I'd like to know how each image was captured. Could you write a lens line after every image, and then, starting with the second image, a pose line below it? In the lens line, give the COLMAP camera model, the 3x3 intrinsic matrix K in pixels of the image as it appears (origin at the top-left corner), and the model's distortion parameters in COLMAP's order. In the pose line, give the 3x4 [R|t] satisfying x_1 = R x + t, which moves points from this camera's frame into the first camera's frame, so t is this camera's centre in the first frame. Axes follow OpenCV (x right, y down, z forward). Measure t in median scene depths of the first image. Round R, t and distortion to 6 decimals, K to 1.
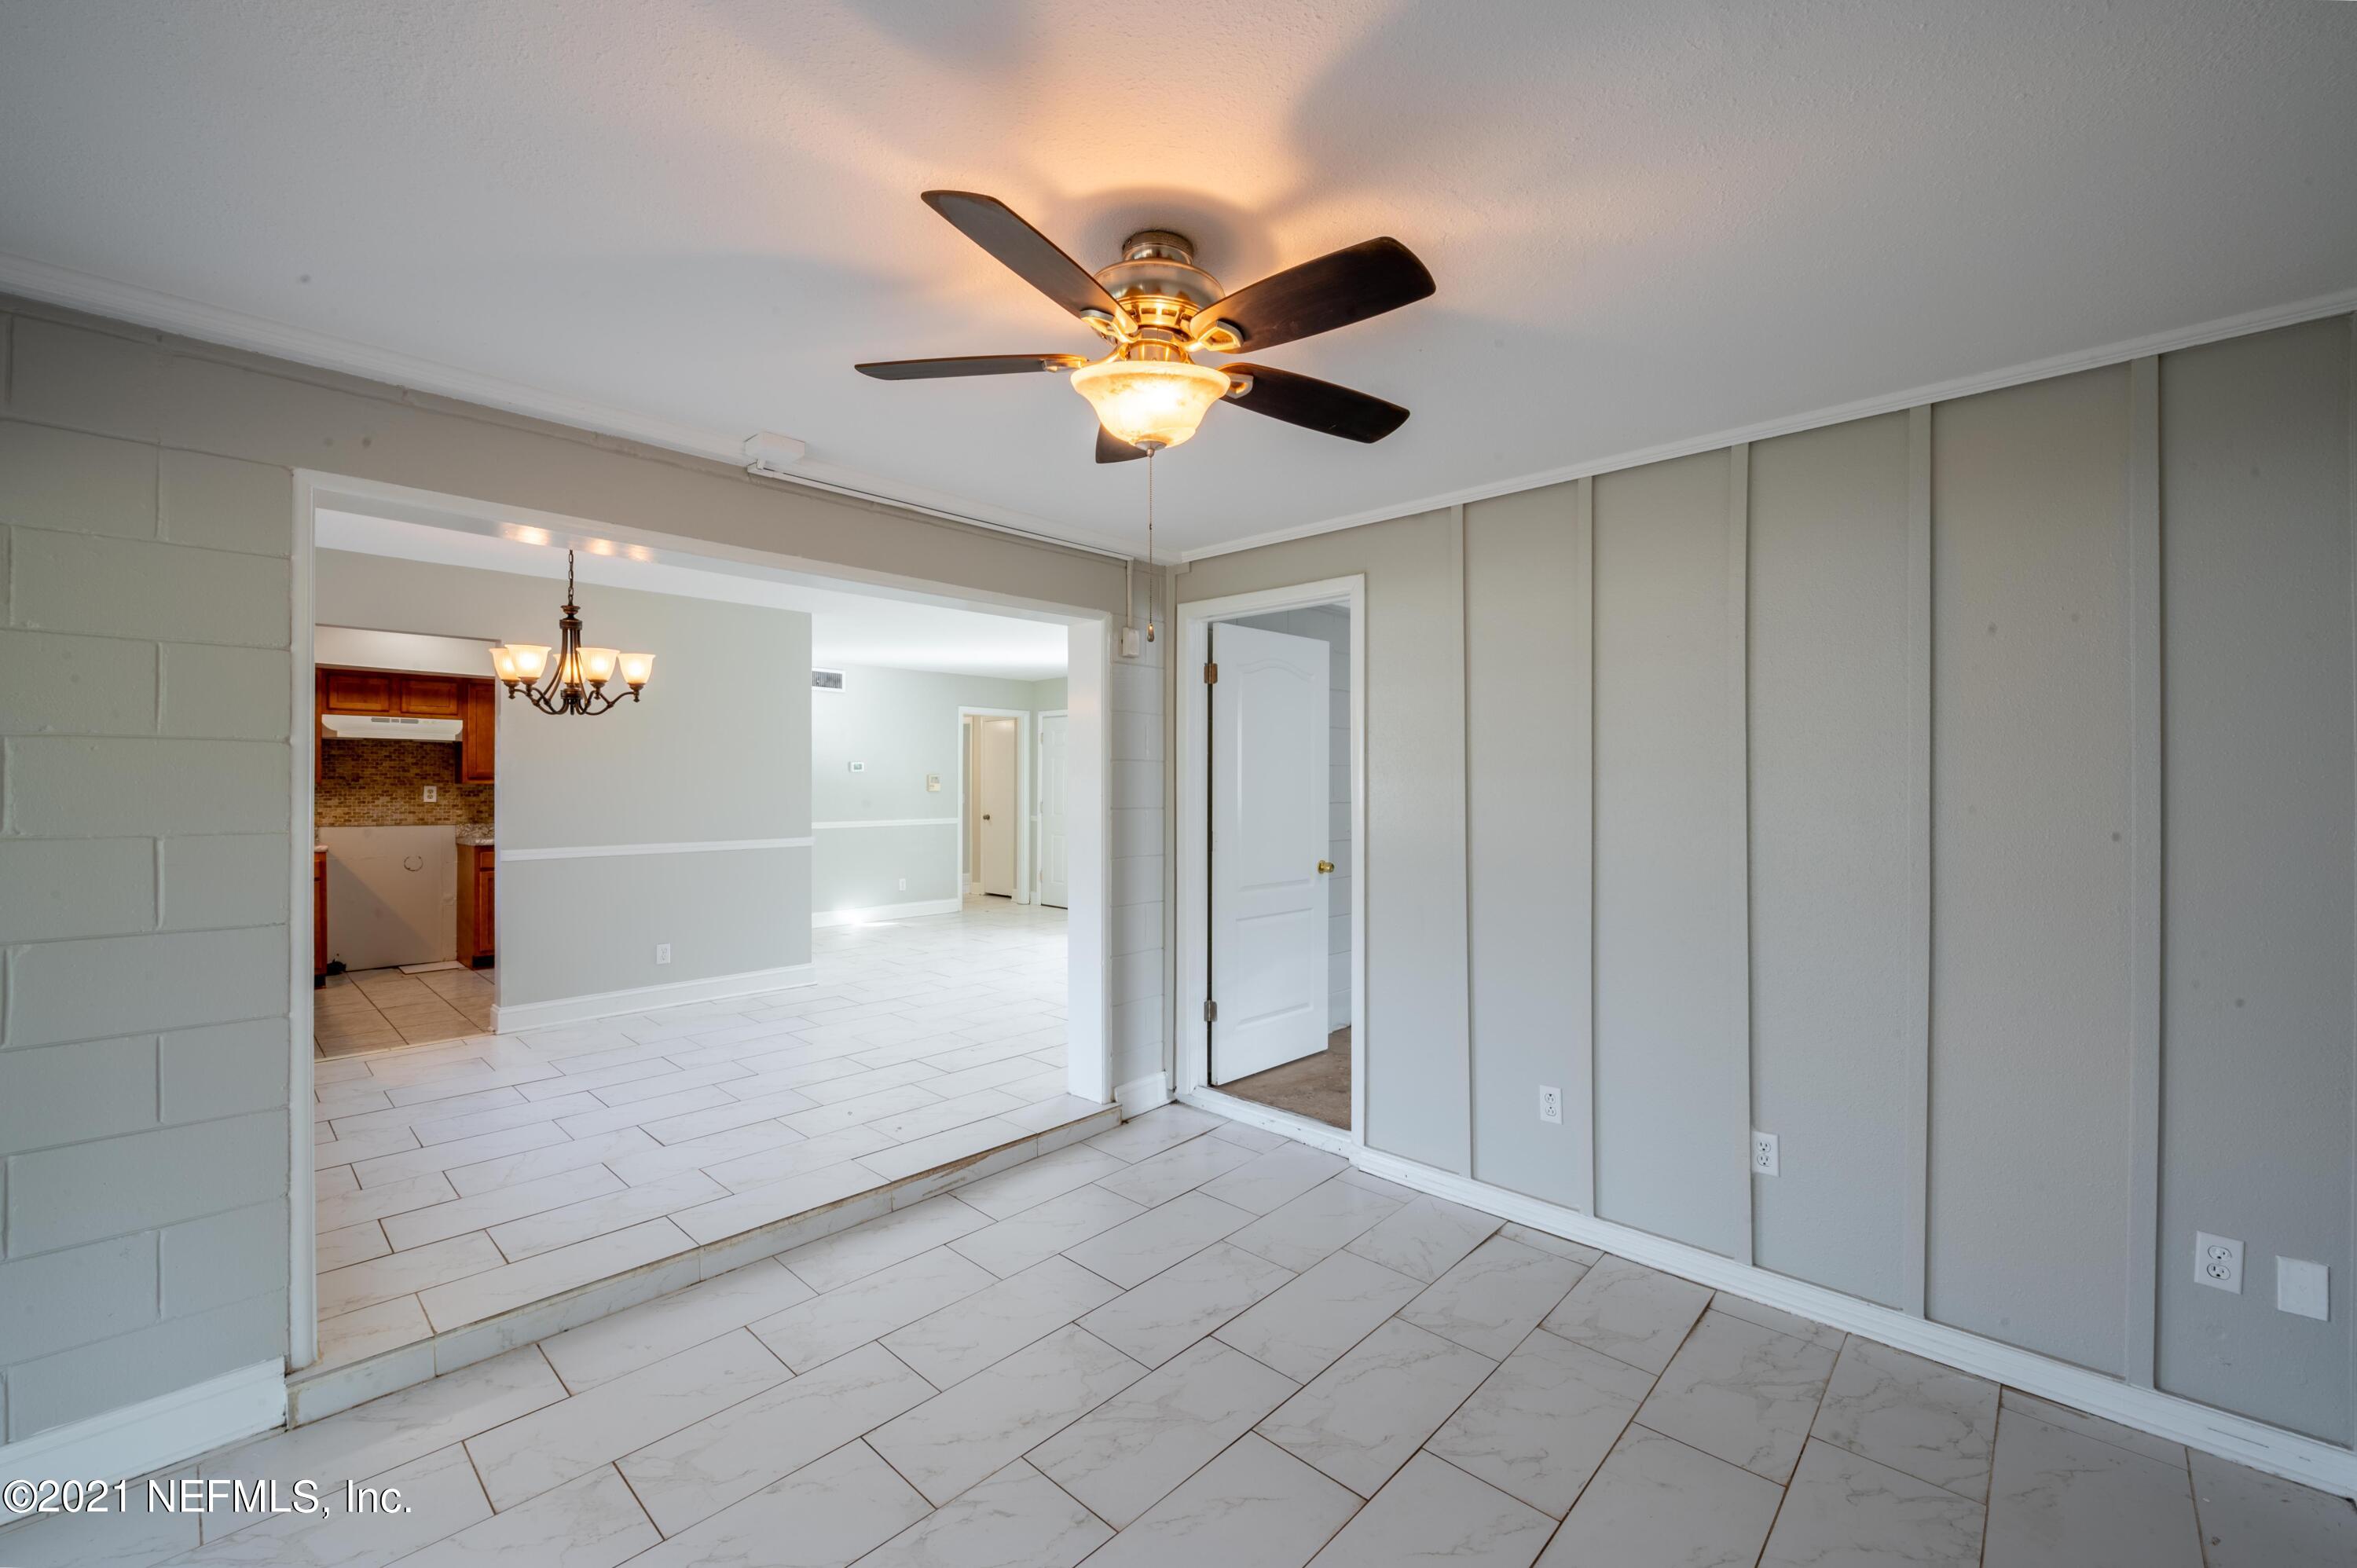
lens RADIAL K [[950.1, 0, 1181.2], [0, 950.1, 781.5], [0, 0, 1]] dist [-0.005716, -0.000826]
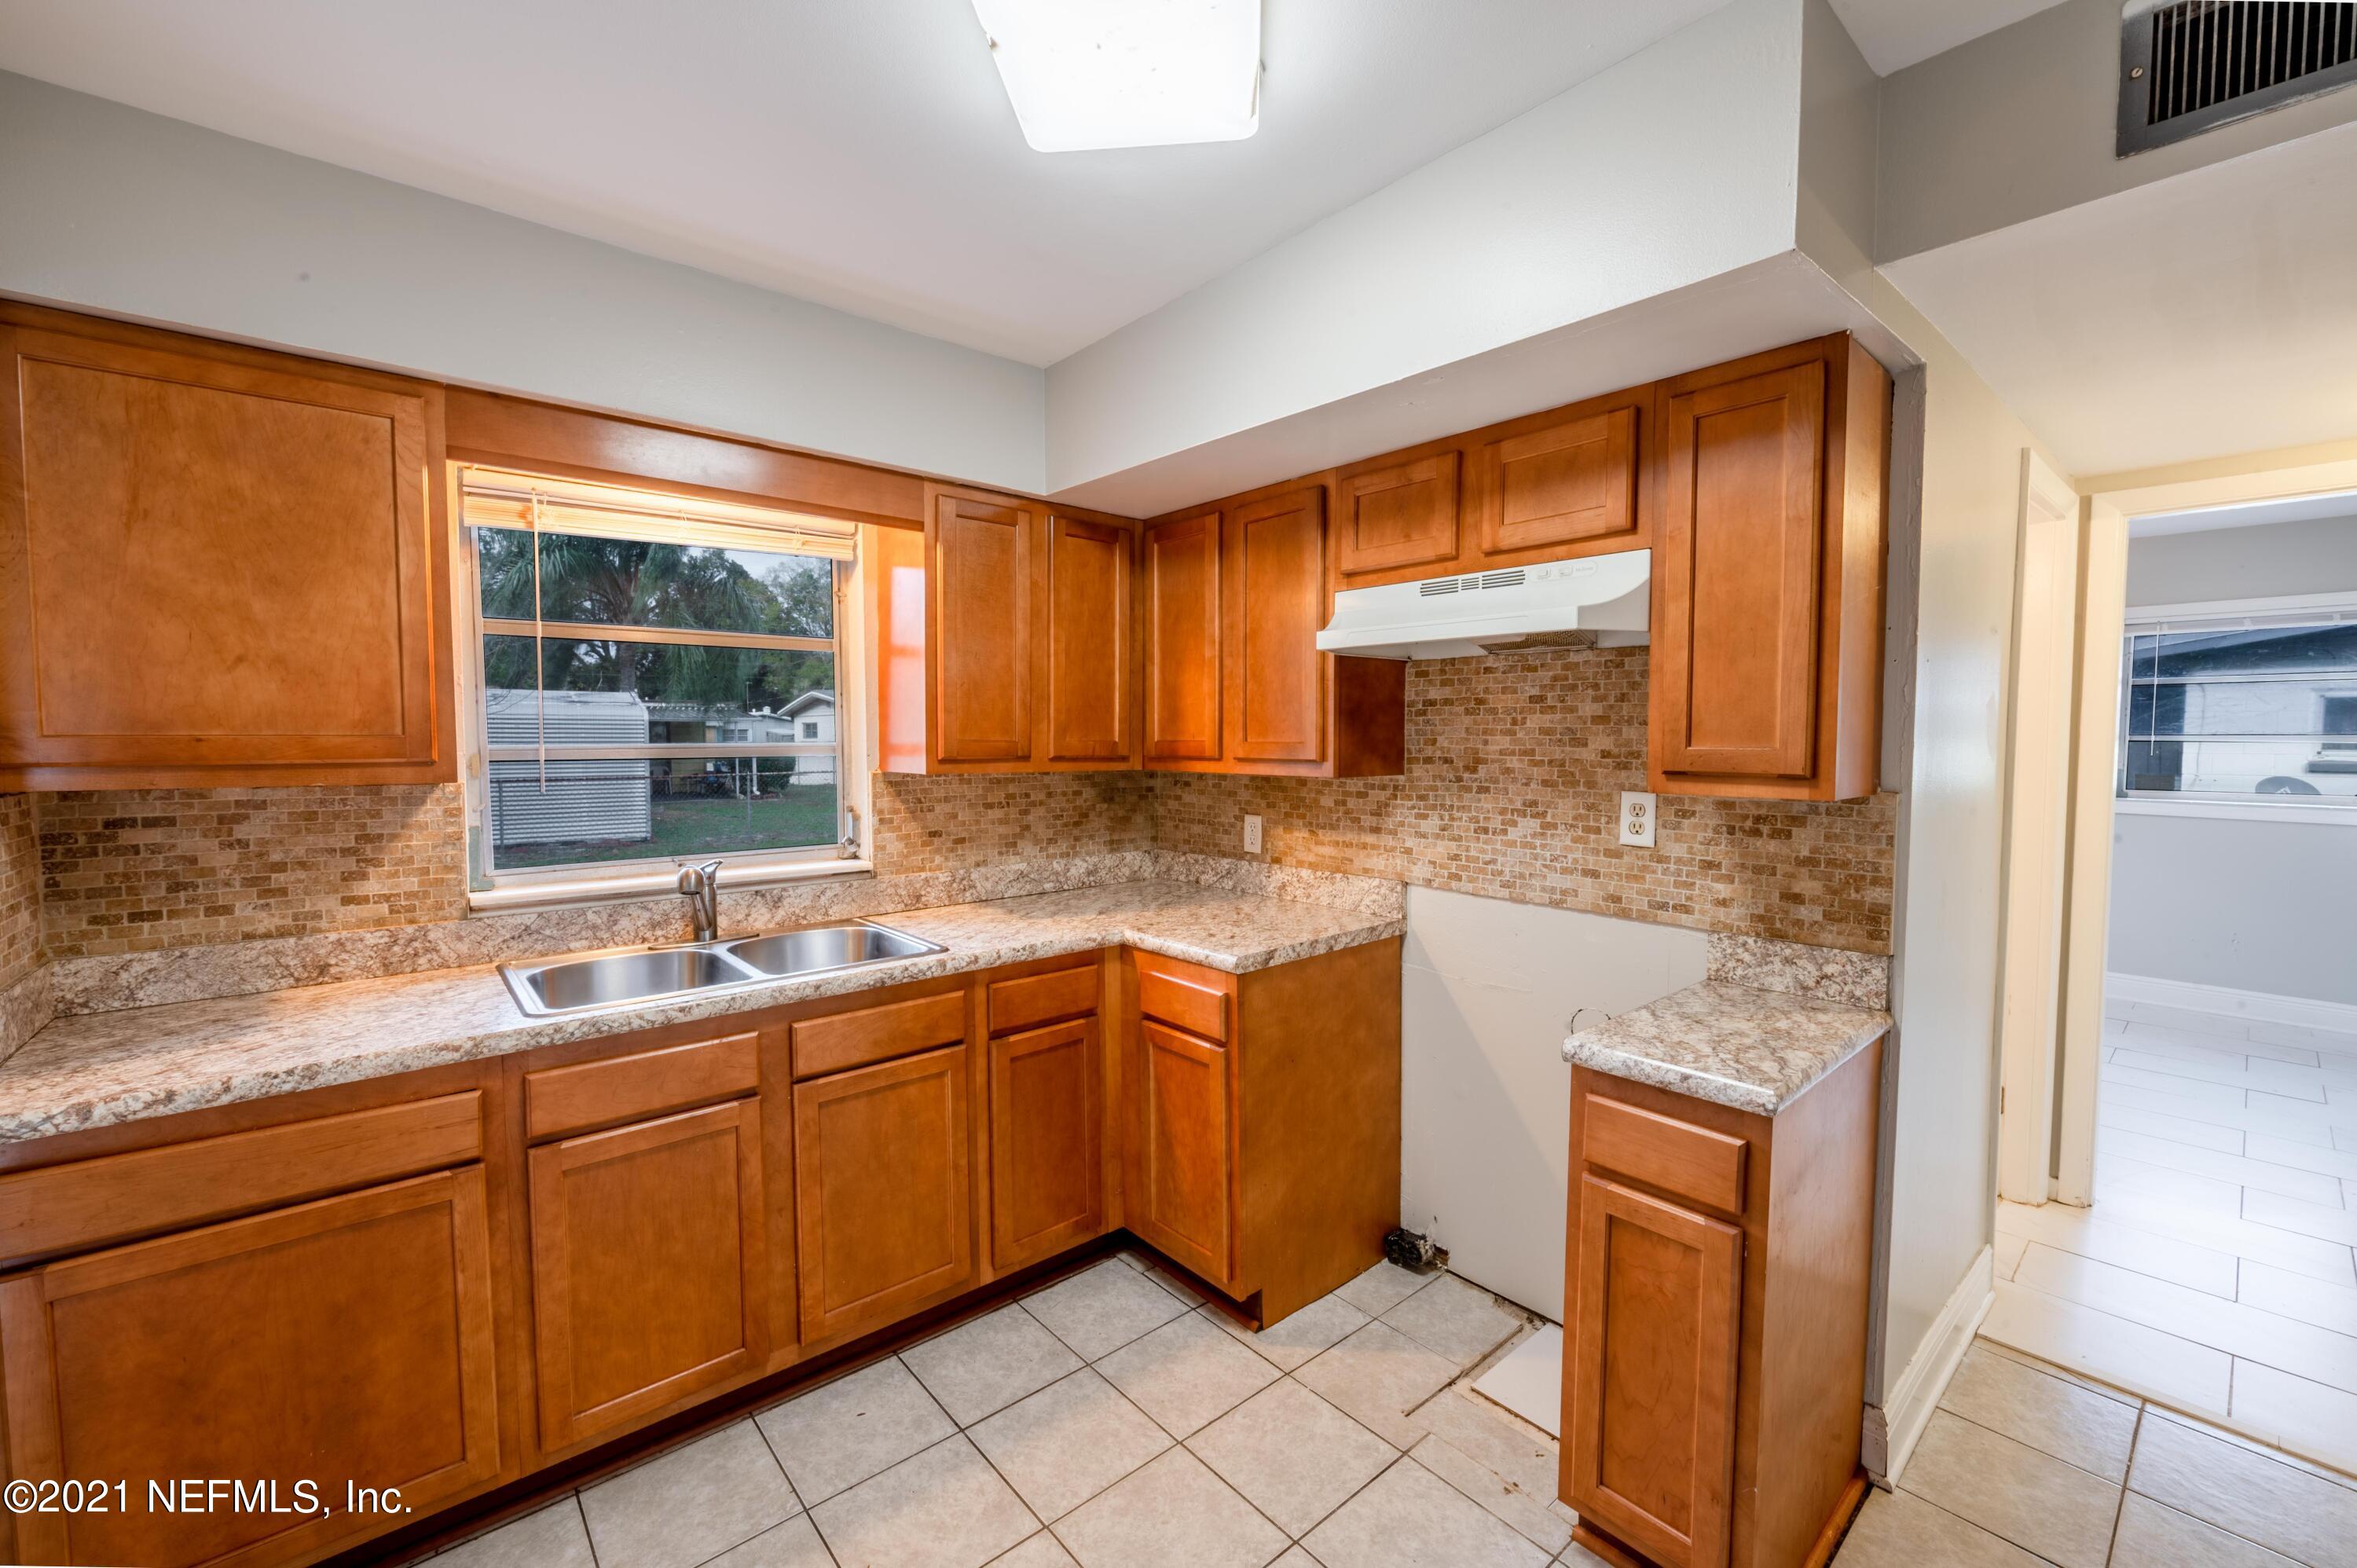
lens RADIAL K [[950.1, 0, 1181.2], [0, 950.1, 781.5], [0, 0, 1]] dist [-0.005716, -0.000826]
pose [[-0.107356, 0.050726, -0.992926, -0.499865], [0.002122, 0.998707, 0.050792, -0.015069], [0.994218, 0.003346, -0.107325, 0.927922]]
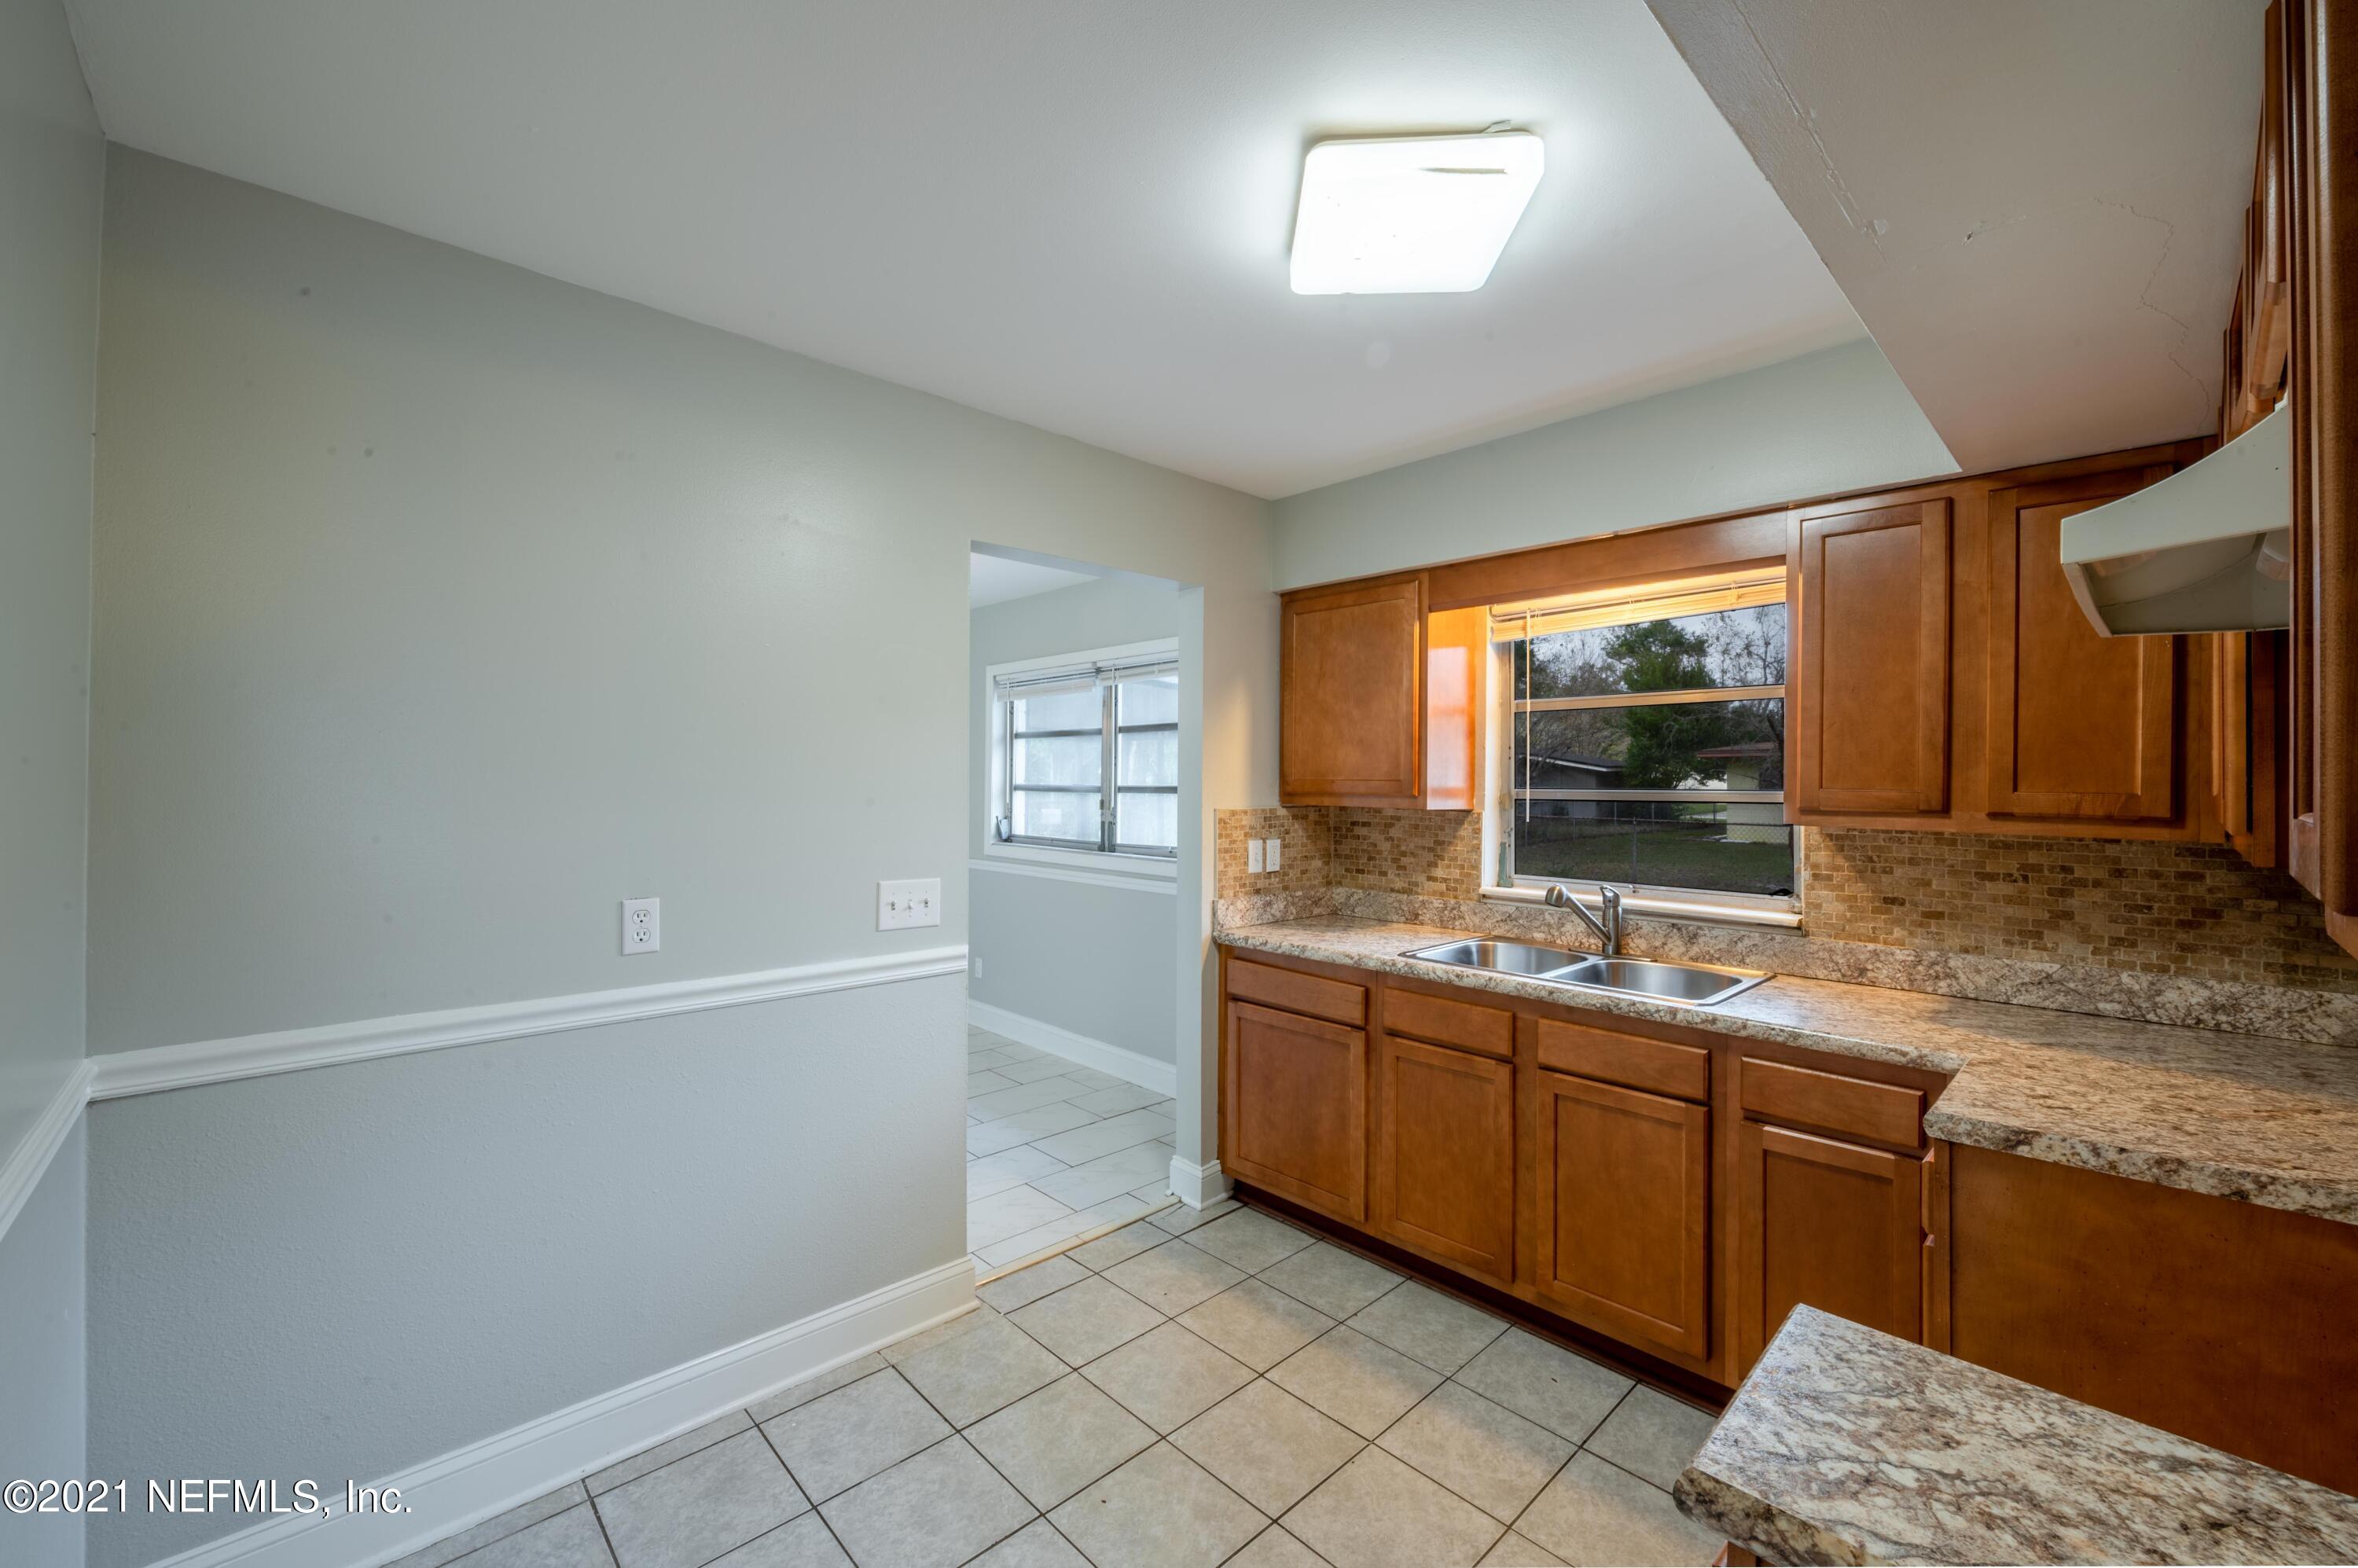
lens RADIAL K [[943.7, 0, 1181.8], [0, 943.7, 774.1], [0, 0, 1]] dist [-0.006033, -0.000564]
pose [[-0.998192, -0.004538, 0.059931, -0.662759], [-0.005020, 0.999956, -0.007892, -0.013861], [-0.059893, -0.008178, -0.998171, 1.142259]]
